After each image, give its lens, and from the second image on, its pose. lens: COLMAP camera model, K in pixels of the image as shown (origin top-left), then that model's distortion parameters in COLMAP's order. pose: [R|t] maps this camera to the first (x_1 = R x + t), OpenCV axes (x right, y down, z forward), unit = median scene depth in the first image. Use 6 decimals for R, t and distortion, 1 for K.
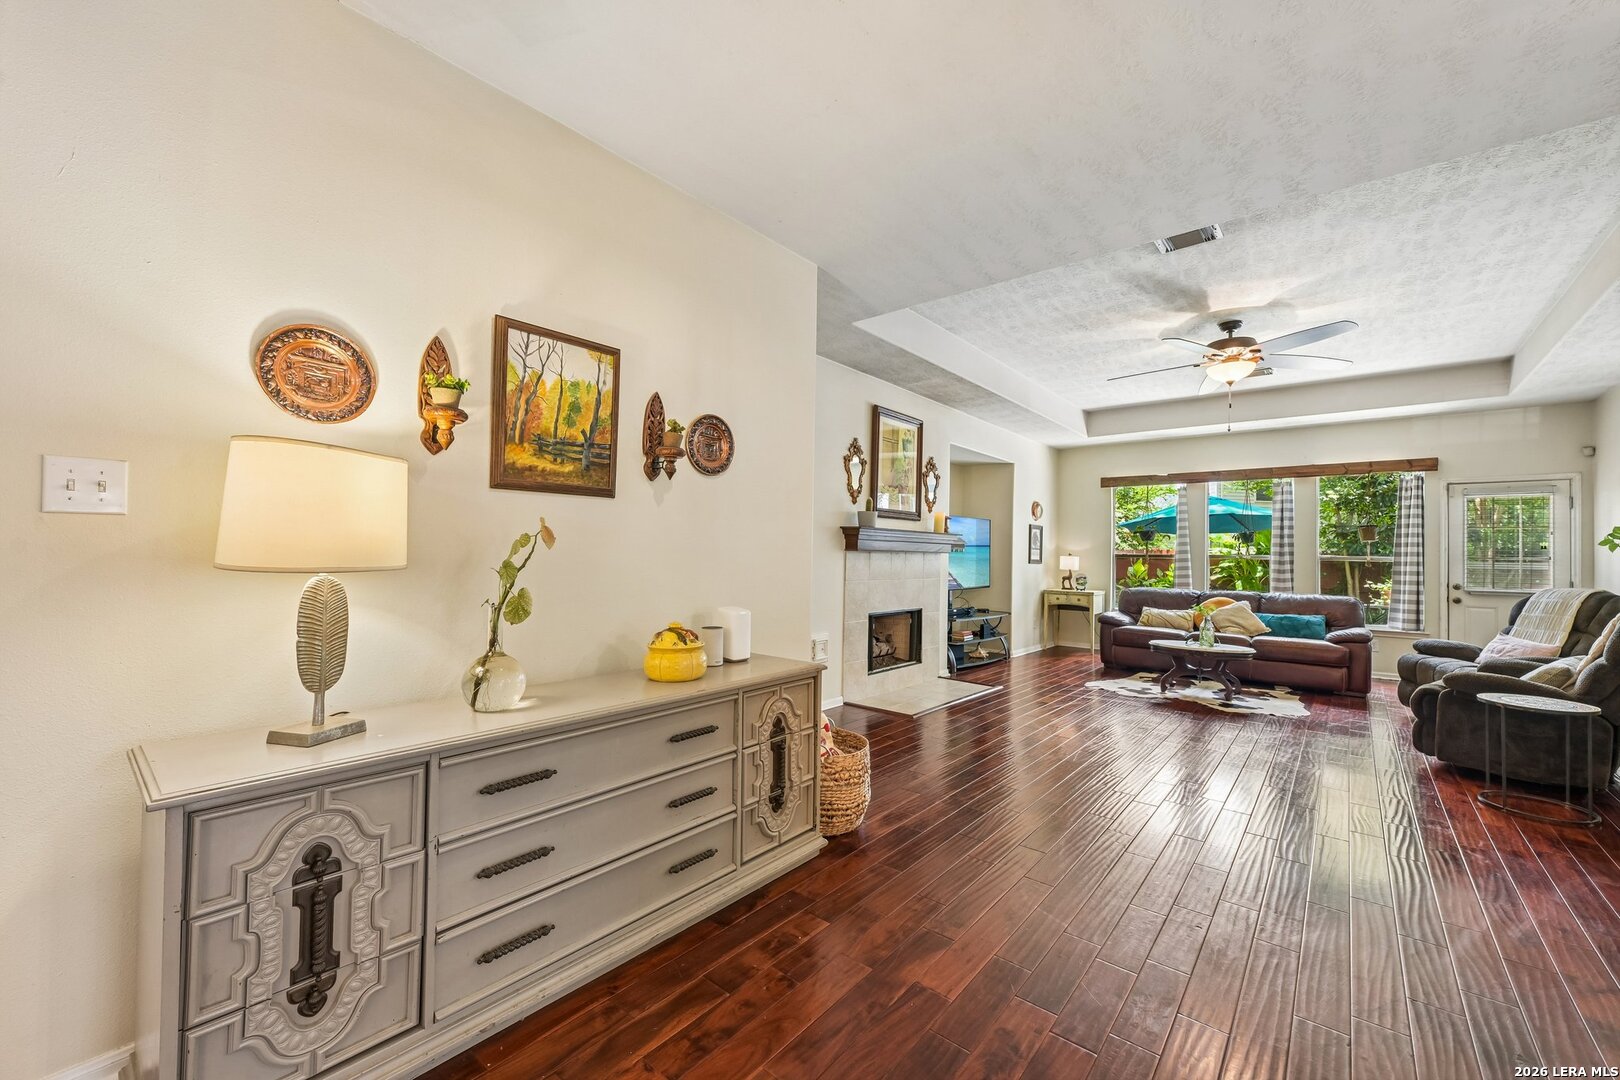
lens RADIAL K [[640.8, 0, 809.9], [0, 640.8, 542.0], [0, 0, 1]] dist [-0.001416, 0.000376]
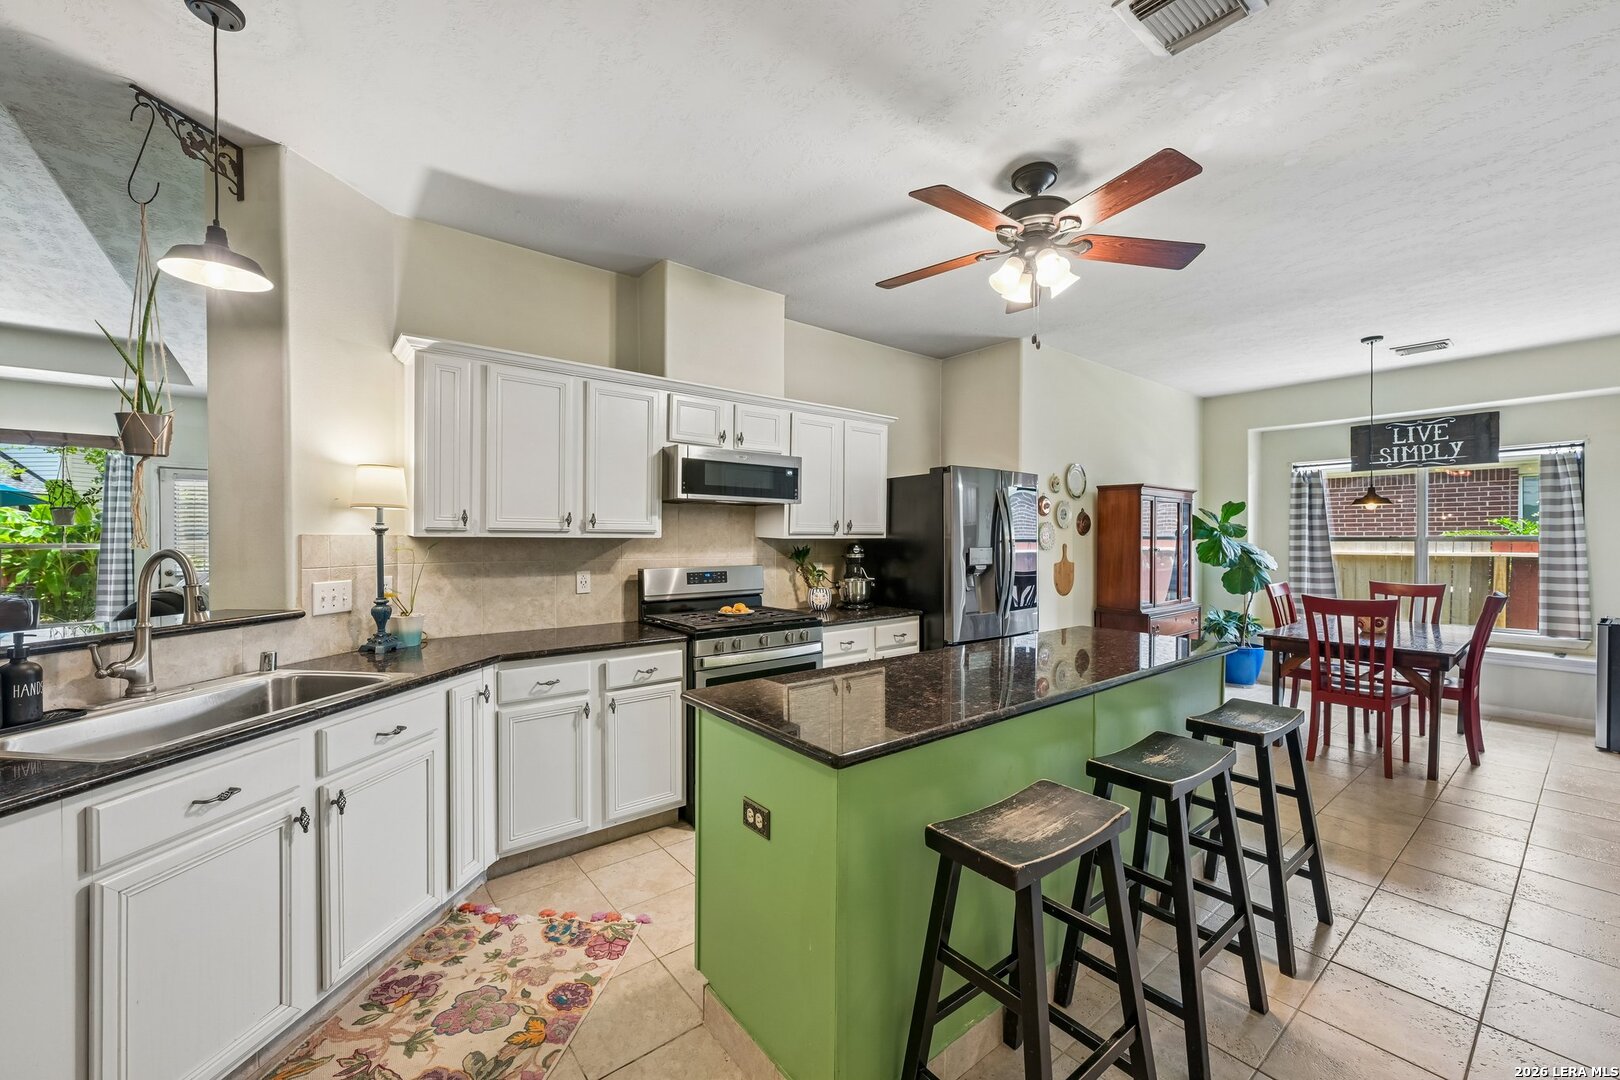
lens RADIAL K [[640.8, 0, 812.4], [0, 640.8, 543.1], [0, 0, 1]] dist [-0.001416, 0.000376]
pose [[0.193701, -0.025049, 0.980741, 0.280644], [-0.014141, 0.999499, 0.028321, -0.020768], [-0.980959, -0.019355, 0.193250, -0.185194]]
